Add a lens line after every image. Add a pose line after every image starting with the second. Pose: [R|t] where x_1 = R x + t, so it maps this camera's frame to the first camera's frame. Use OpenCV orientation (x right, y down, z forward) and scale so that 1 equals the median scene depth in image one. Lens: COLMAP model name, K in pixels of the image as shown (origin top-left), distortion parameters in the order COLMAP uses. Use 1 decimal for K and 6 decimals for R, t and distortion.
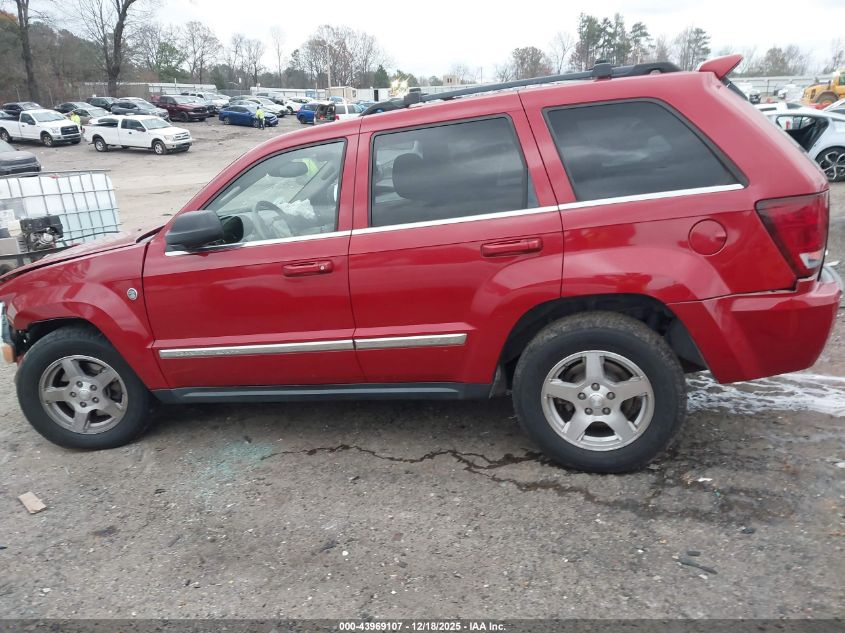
lens RADIAL K [[671.5, 0, 417.3], [0, 671.5, 314.4], [0, 0, 1]] dist [0.047004, -0.053544]
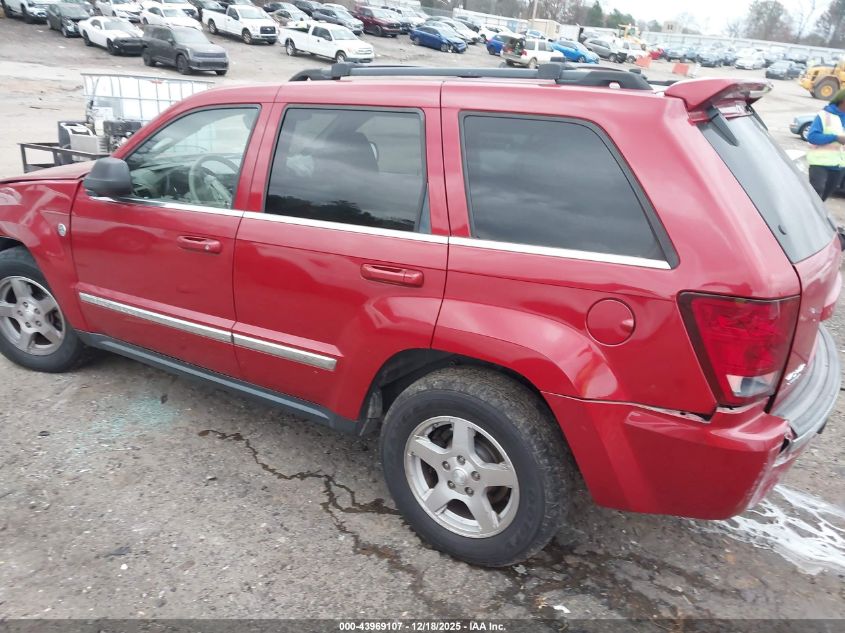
lens RADIAL K [[671.5, 0, 426.7], [0, 671.5, 315.4], [0, 0, 1]] dist [0.047004, -0.053544]
pose [[0.949217, 0.226533, -0.218336, 0.347270], [-0.204960, 0.971734, 0.117151, -0.145671], [0.238703, -0.066452, 0.968816, 0.195675]]
